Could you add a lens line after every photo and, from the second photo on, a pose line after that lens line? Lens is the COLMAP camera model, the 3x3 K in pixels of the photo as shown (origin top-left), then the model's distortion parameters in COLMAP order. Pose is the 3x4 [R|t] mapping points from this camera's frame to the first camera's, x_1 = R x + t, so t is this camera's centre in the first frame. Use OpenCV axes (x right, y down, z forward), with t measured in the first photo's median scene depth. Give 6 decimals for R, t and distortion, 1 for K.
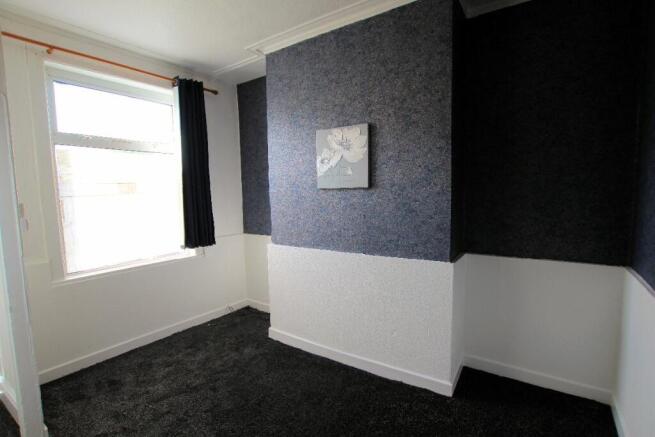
lens RADIAL K [[320.7, 0, 326.7], [0, 320.7, 217.5], [0, 0, 1]] dist [-0.011979, -0.000617]
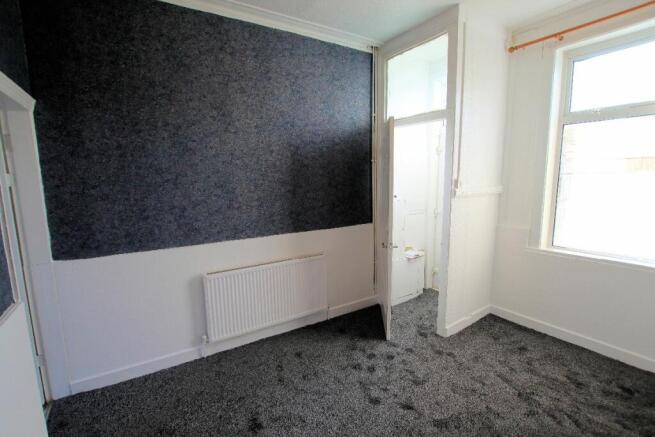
lens RADIAL K [[320.7, 0, 327.1], [0, 320.7, 223.5], [0, 0, 1]] dist [-0.011979, -0.000617]
pose [[-0.380151, 0.156448, -0.911597, 0.475503], [-0.050499, 0.980610, 0.189351, -0.067257], [0.923545, 0.118017, -0.364879, 0.690654]]
